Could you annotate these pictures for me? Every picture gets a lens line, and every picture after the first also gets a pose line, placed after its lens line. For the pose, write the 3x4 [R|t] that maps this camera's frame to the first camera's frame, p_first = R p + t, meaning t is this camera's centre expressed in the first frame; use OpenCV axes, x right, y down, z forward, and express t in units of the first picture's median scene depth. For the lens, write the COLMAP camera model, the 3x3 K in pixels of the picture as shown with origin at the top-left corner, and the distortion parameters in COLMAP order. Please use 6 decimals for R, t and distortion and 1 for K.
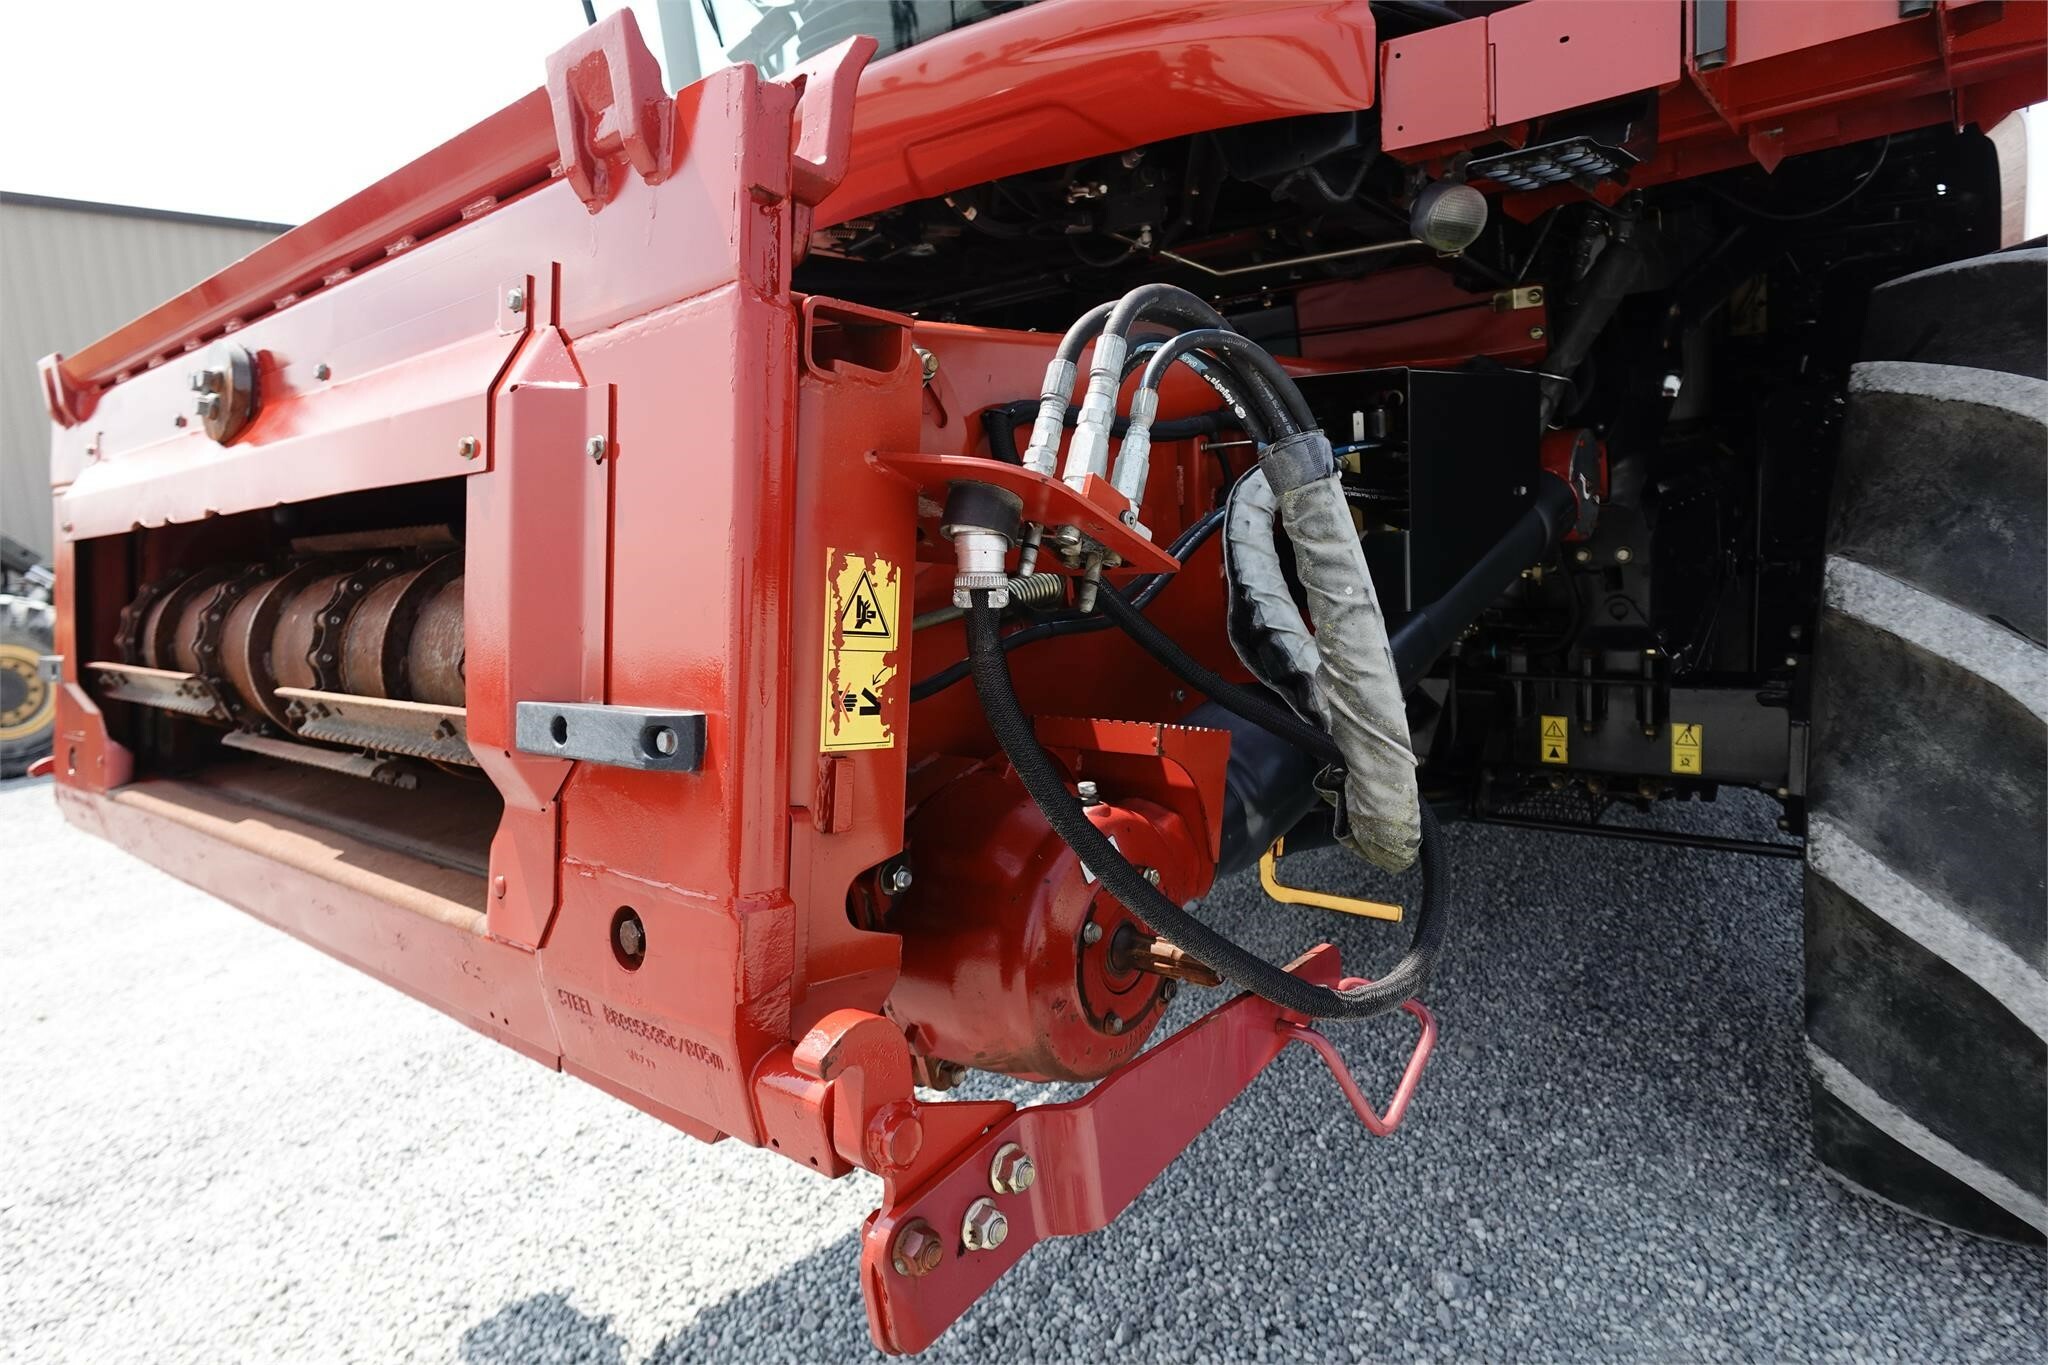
lens RADIAL K [[1155.9, 0, 1024.7], [0, 1155.9, 679.1], [0, 0, 1]] dist [-0.000689, 0.002817]
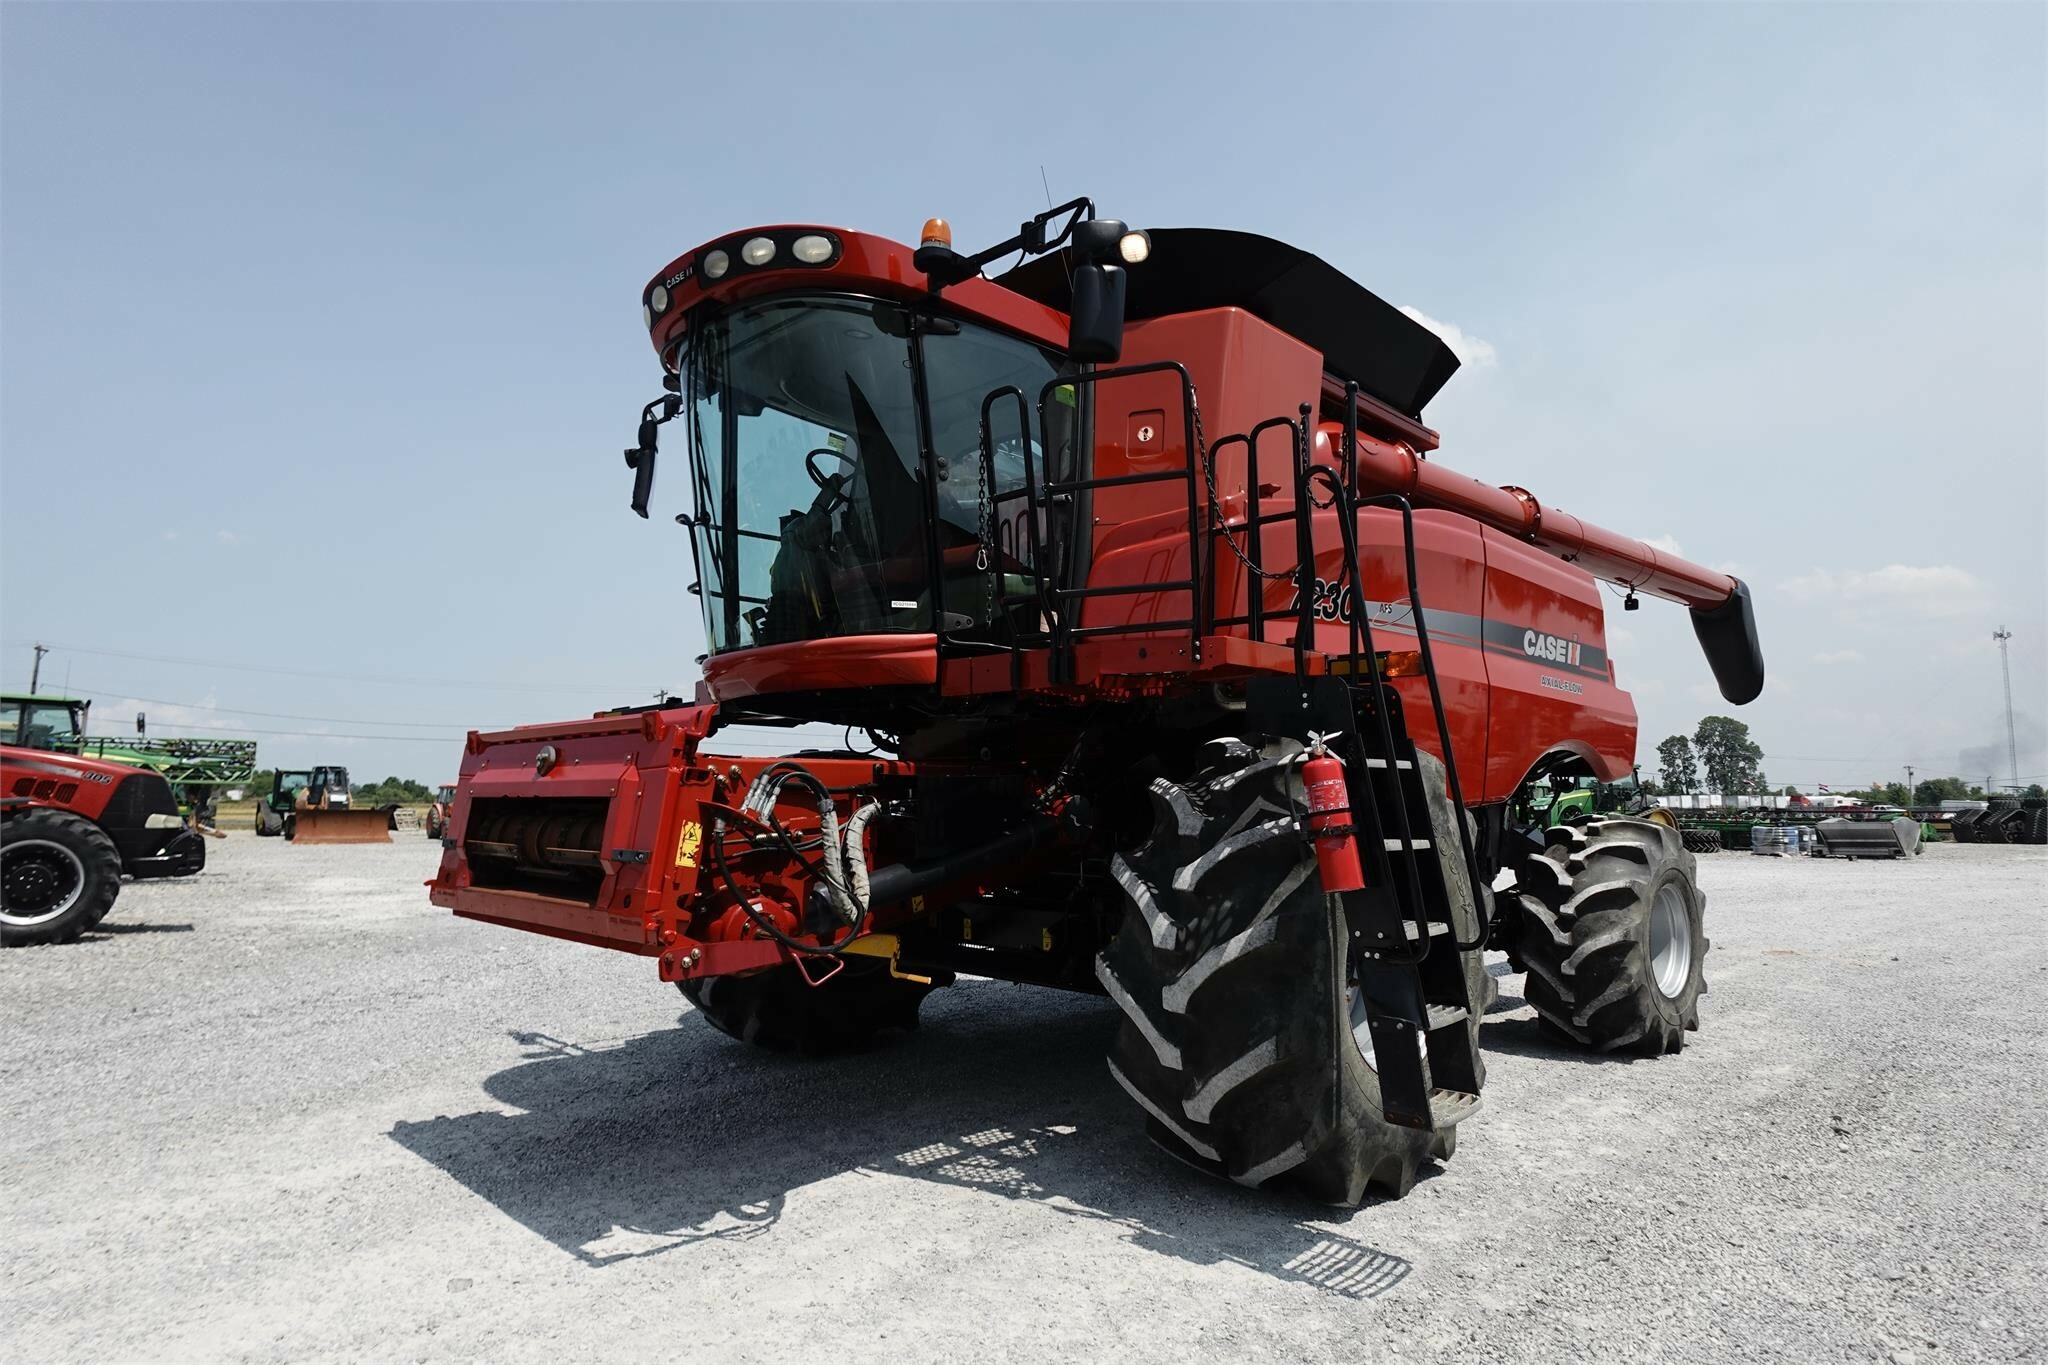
lens RADIAL K [[1155.9, 0, 1024.7], [0, 1155.9, 679.1], [0, 0, 1]] dist [-0.000689, 0.002817]
pose [[0.992943, 0.067018, -0.097845, 0.994793], [-0.088773, 0.967080, -0.238486, 0.200804], [0.078641, 0.245489, 0.966204, -2.177566]]
